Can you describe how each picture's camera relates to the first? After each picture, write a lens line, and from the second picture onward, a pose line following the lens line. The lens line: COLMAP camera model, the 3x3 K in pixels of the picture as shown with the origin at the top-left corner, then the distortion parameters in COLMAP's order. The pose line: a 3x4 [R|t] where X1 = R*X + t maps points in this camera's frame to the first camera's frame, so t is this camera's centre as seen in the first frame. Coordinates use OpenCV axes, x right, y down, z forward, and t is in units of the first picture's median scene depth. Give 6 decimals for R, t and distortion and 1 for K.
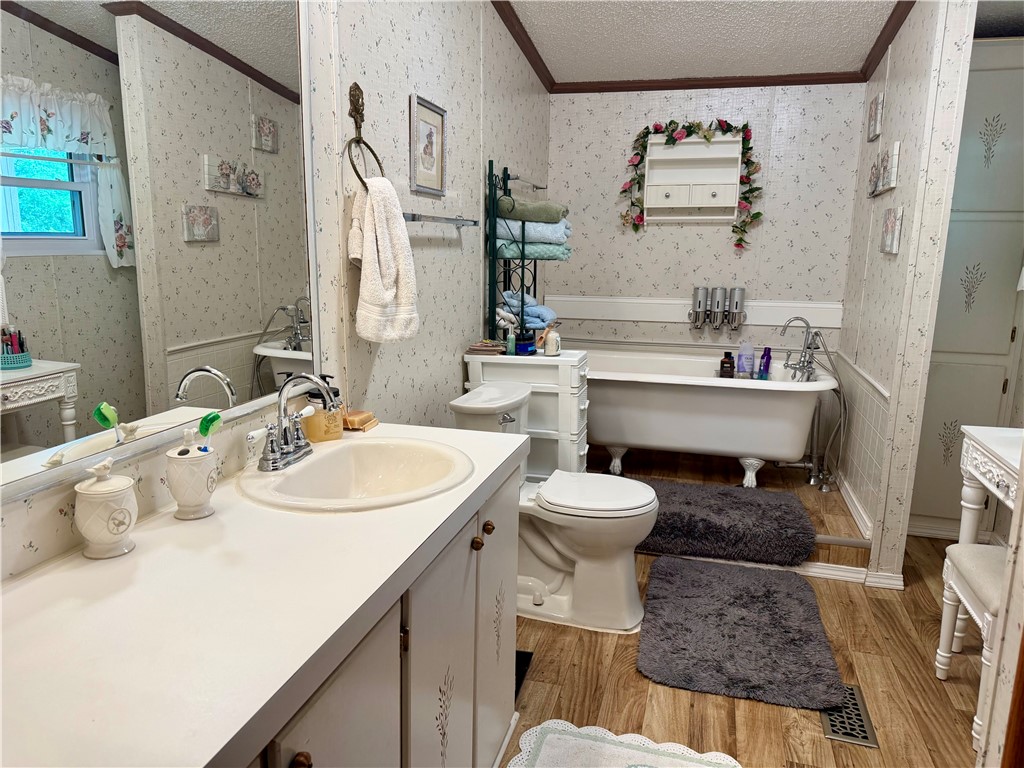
lens RADIAL K [[708.1, 0, 512.0], [0, 708.1, 384.0], [0, 0, 1]] dist [-0.002270, -0.001819]
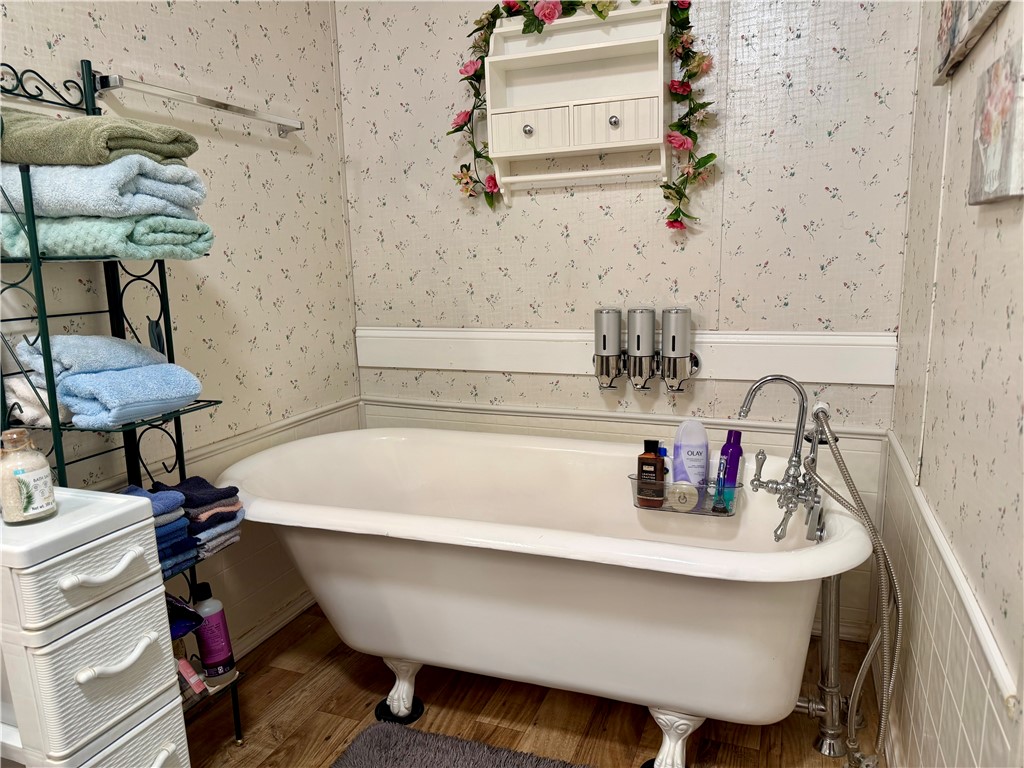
lens RADIAL K [[734.0, 0, 514.3], [0, 734.0, 371.1], [0, 0, 1]] dist [0.026970, 0.000748]
pose [[0.995416, -0.018336, -0.093869, 0.255701], [0.014323, 0.998962, -0.043241, -0.071111], [0.094565, 0.041698, 0.994645, 0.478801]]
